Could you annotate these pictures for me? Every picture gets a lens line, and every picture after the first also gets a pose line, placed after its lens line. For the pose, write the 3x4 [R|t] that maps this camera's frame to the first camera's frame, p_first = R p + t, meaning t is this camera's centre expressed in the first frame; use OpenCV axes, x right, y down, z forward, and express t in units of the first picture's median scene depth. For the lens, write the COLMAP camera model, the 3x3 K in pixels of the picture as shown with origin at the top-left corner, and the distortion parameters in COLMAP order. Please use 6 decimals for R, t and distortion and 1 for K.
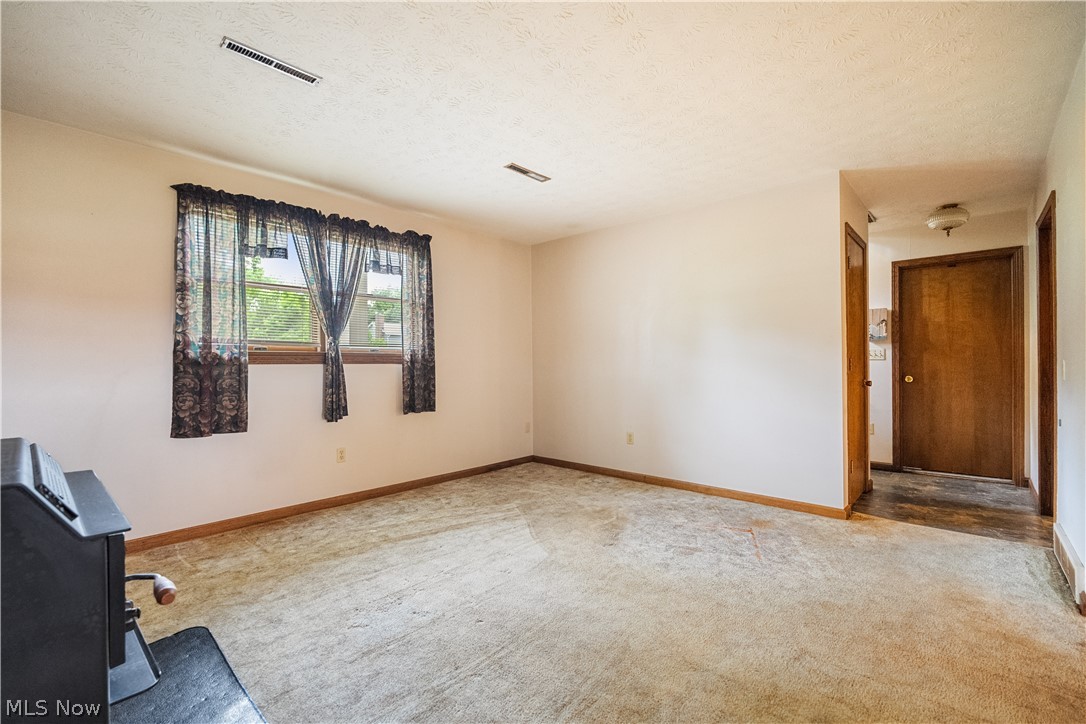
lens RADIAL K [[470.3, 0, 541.6], [0, 470.3, 363.8], [0, 0, 1]] dist [-0.004681, 0.000004]
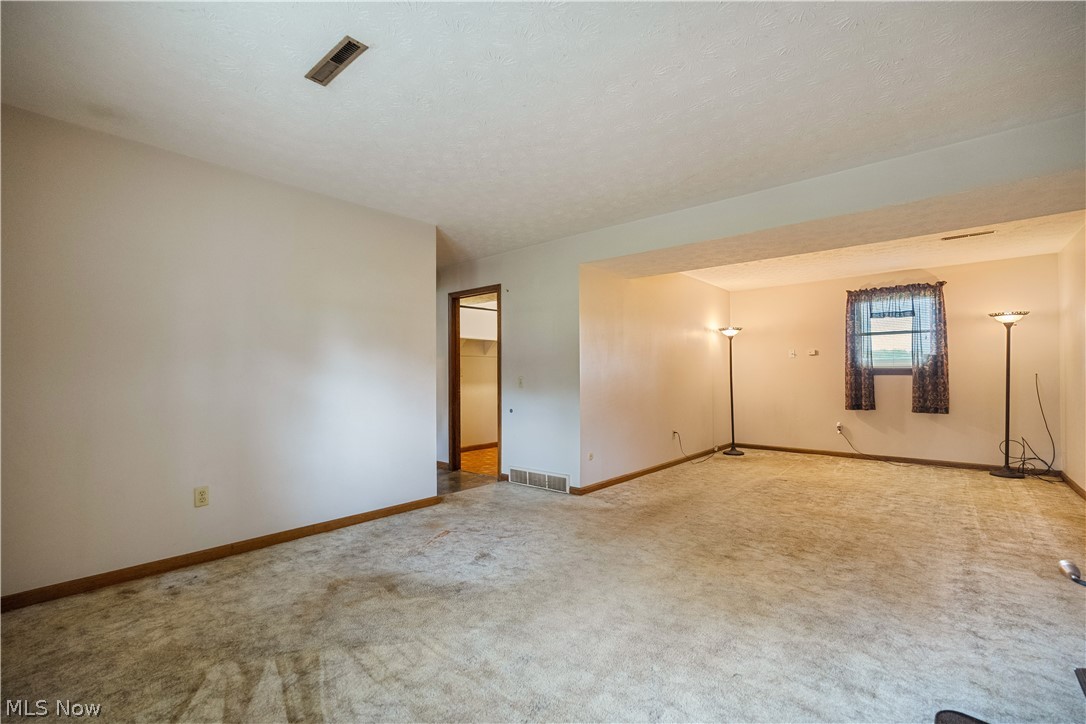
lens RADIAL K [[476.2, 0, 543.0], [0, 476.2, 362.0], [0, 0, 1]] dist [-0.002999, -0.000343]
pose [[-0.018189, 0.033141, 0.999285, -0.572044], [0.006680, 0.999432, -0.033024, 0.000788], [-0.999812, 0.006075, -0.018400, 0.674088]]
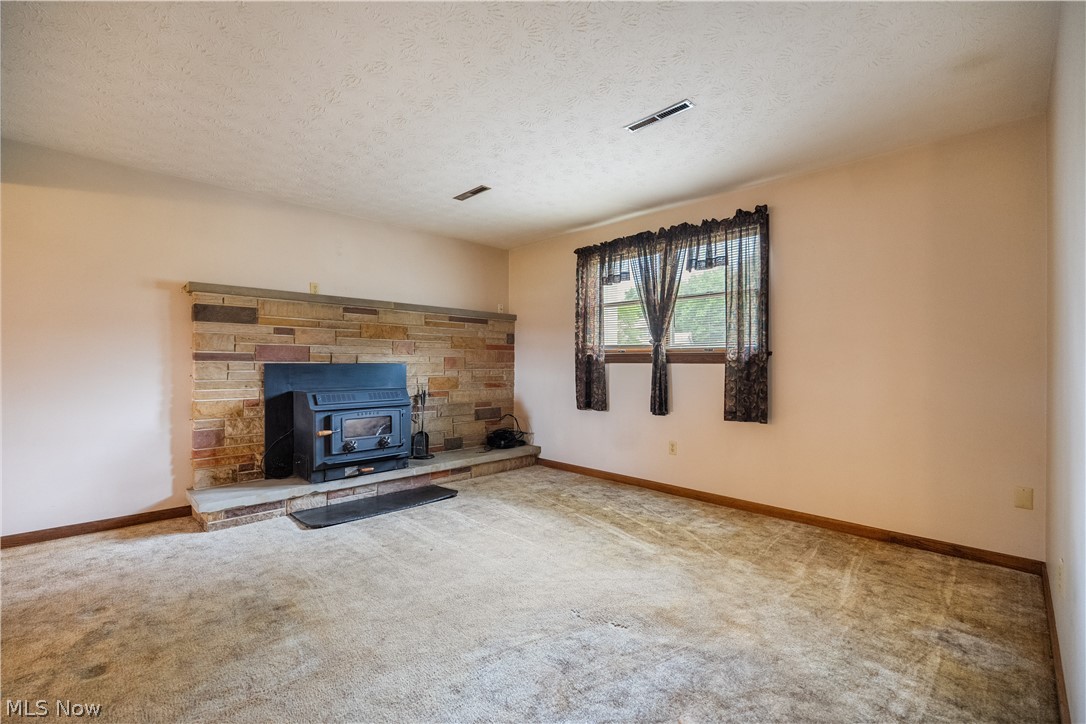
lens RADIAL K [[470.3, 0, 541.6], [0, 470.3, 363.8], [0, 0, 1]] dist [-0.004681, 0.000004]
pose [[-0.044939, 0.006142, -0.998971, 0.678700], [-0.003595, 0.999974, 0.006310, -0.004516], [0.998983, 0.003875, -0.044916, 0.764547]]
